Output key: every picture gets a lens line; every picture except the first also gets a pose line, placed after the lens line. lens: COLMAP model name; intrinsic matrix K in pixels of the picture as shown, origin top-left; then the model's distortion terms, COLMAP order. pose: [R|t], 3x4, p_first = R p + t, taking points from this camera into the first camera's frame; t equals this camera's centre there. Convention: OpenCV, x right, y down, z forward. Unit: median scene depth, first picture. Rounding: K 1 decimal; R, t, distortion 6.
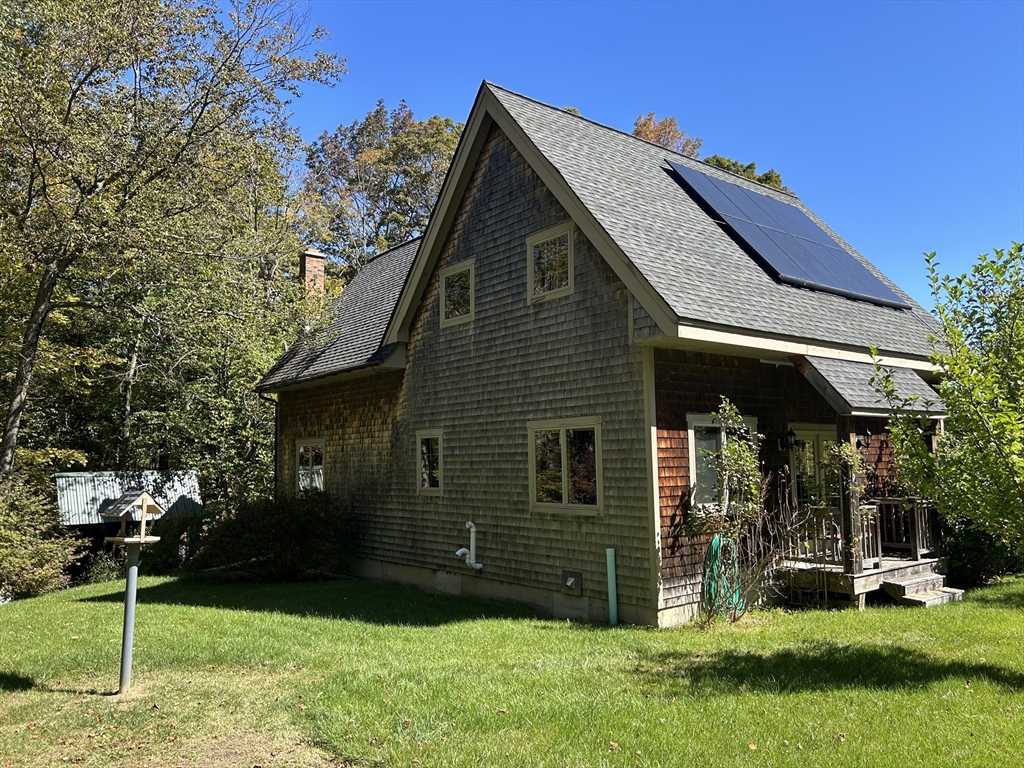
lens RADIAL K [[779.9, 0, 508.0], [0, 779.9, 382.0], [0, 0, 1]] dist [0.005446, -0.026513]
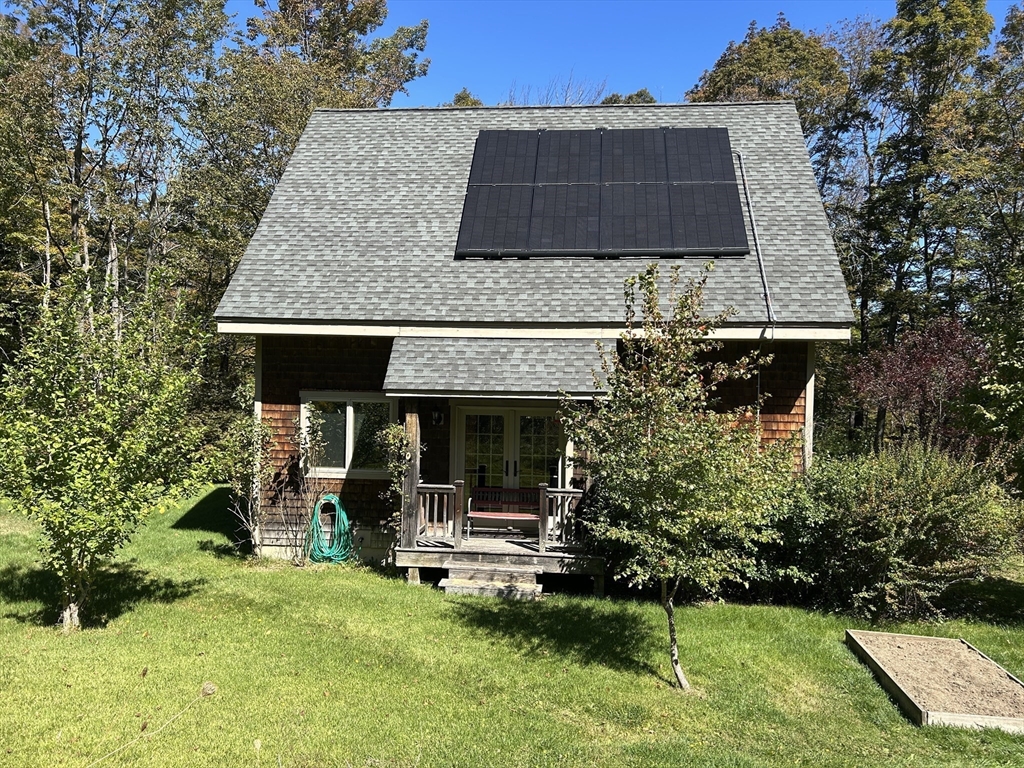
lens RADIAL K [[779.9, 0, 512.0], [0, 779.9, 388.1], [0, 0, 1]] dist [0.005446, -0.026513]
pose [[0.733106, 0.035326, -0.679196, 1.041811], [0.040646, 0.994589, 0.095602, -0.052399], [0.678898, -0.097693, 0.727704, 0.291015]]
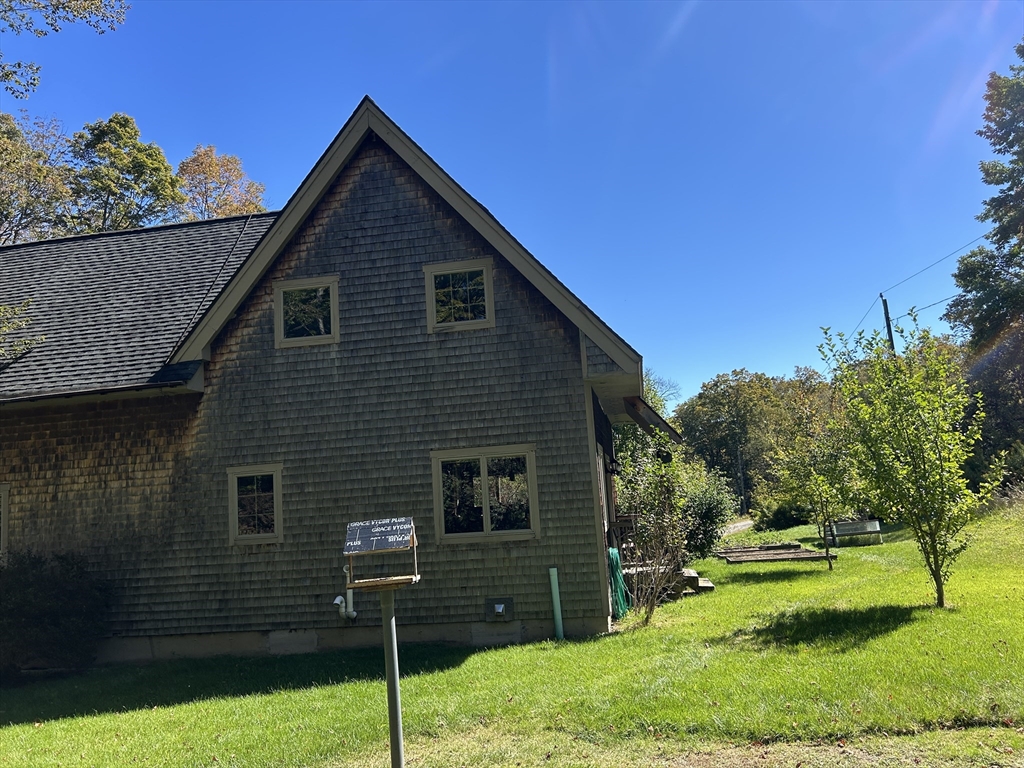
lens RADIAL K [[779.9, 0, 511.5], [0, 779.9, 380.0], [0, 0, 1]] dist [0.005446, -0.026513]
pose [[0.731823, 0.074127, 0.677451, -0.511392], [-0.016436, 0.995698, -0.091194, 0.044295], [-0.681296, 0.055603, 0.729893, 0.195802]]
